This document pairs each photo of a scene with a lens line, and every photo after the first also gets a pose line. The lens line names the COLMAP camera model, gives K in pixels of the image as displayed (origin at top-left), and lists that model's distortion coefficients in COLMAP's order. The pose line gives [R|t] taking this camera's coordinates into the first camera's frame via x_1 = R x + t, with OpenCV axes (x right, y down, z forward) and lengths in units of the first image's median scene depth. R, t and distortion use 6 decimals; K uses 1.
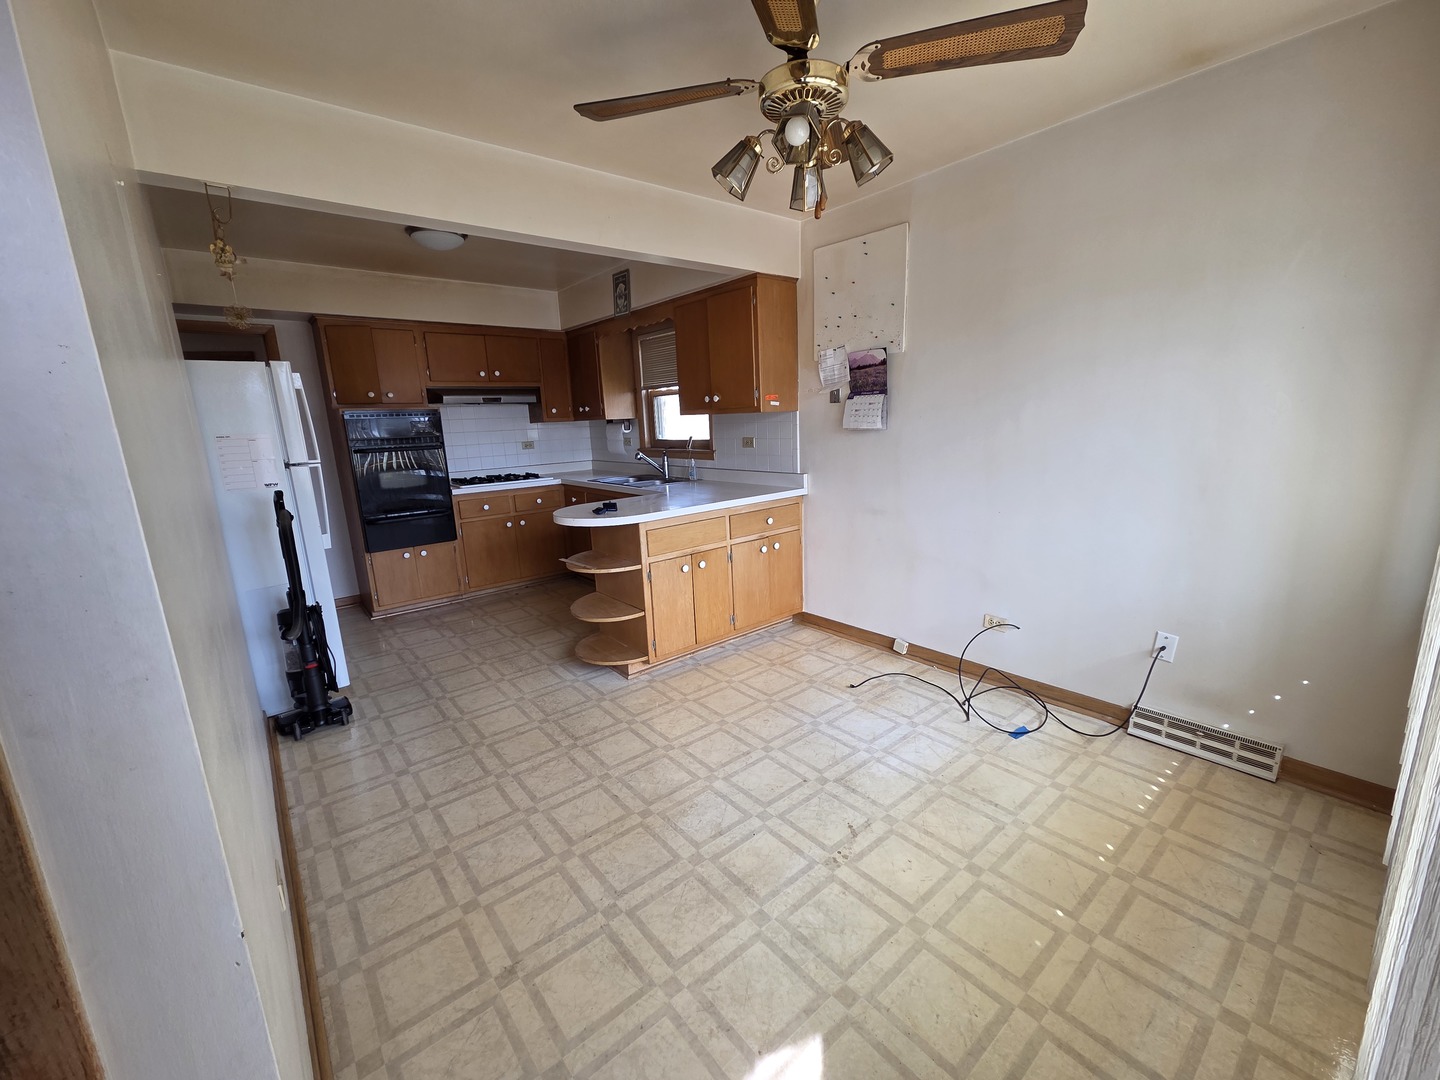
lens RADIAL K [[590.4, 0, 724.1], [0, 590.4, 543.4], [0, 0, 1]] dist [0.008821, 0.000212]
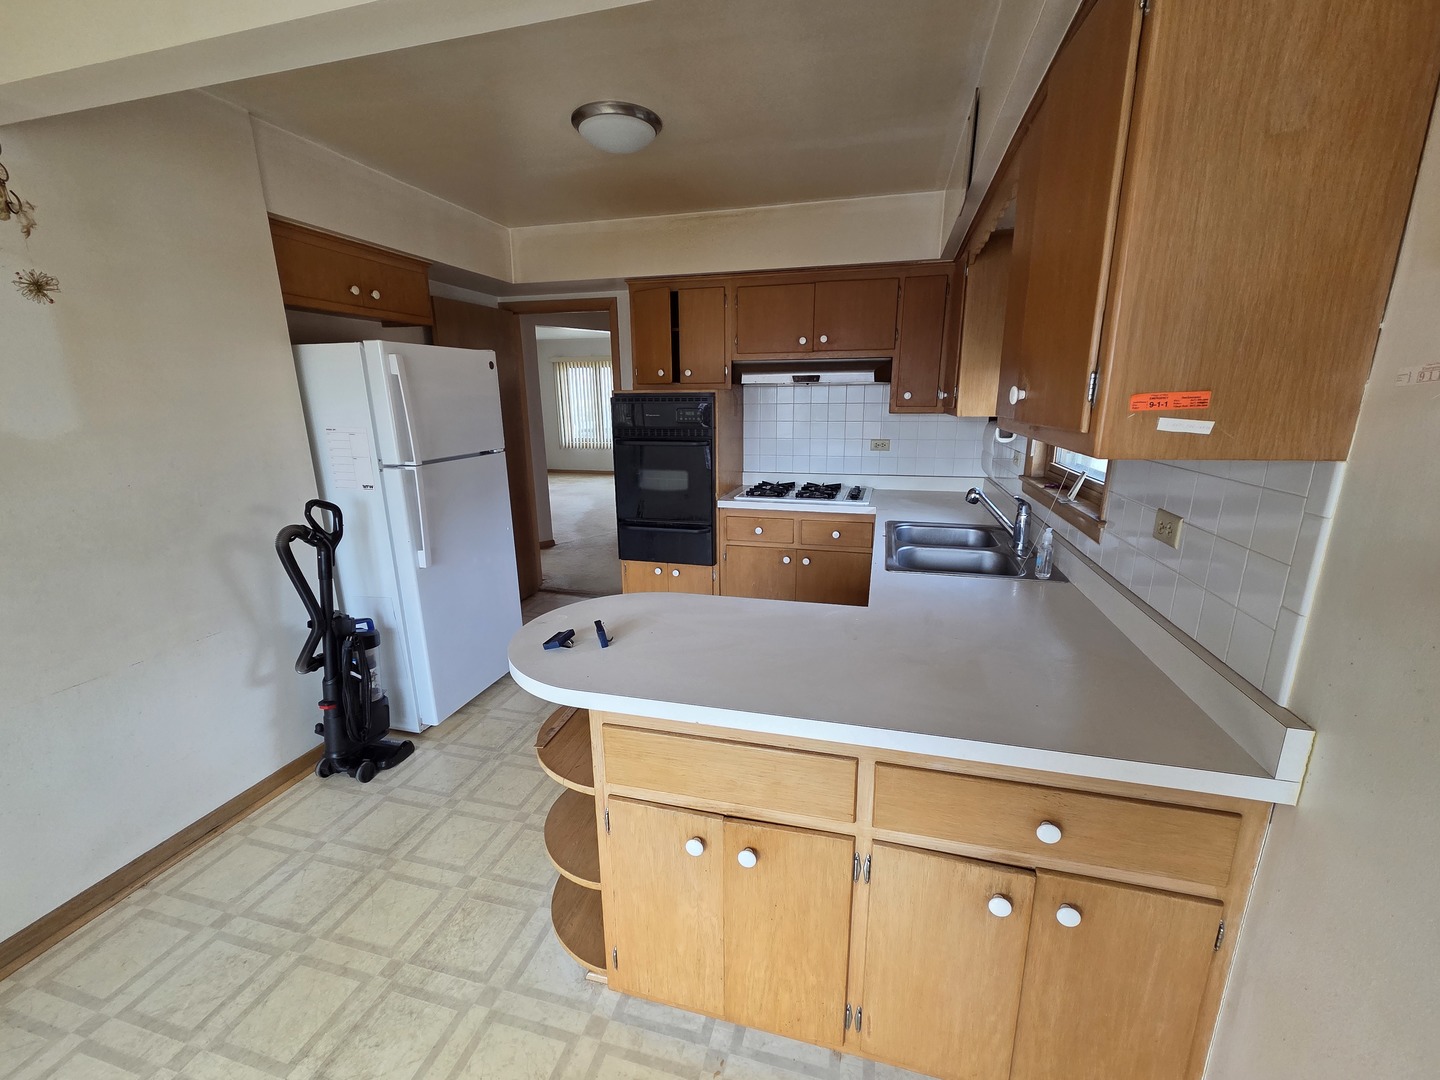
lens RADIAL K [[590.4, 0, 724.1], [0, 590.4, 543.4], [0, 0, 1]] dist [0.008821, 0.000212]
pose [[0.576449, 0.231767, -0.783575, 0.205134], [-0.186159, 0.970964, 0.150243, -0.214057], [0.795645, 0.059262, 0.602857, 0.782912]]
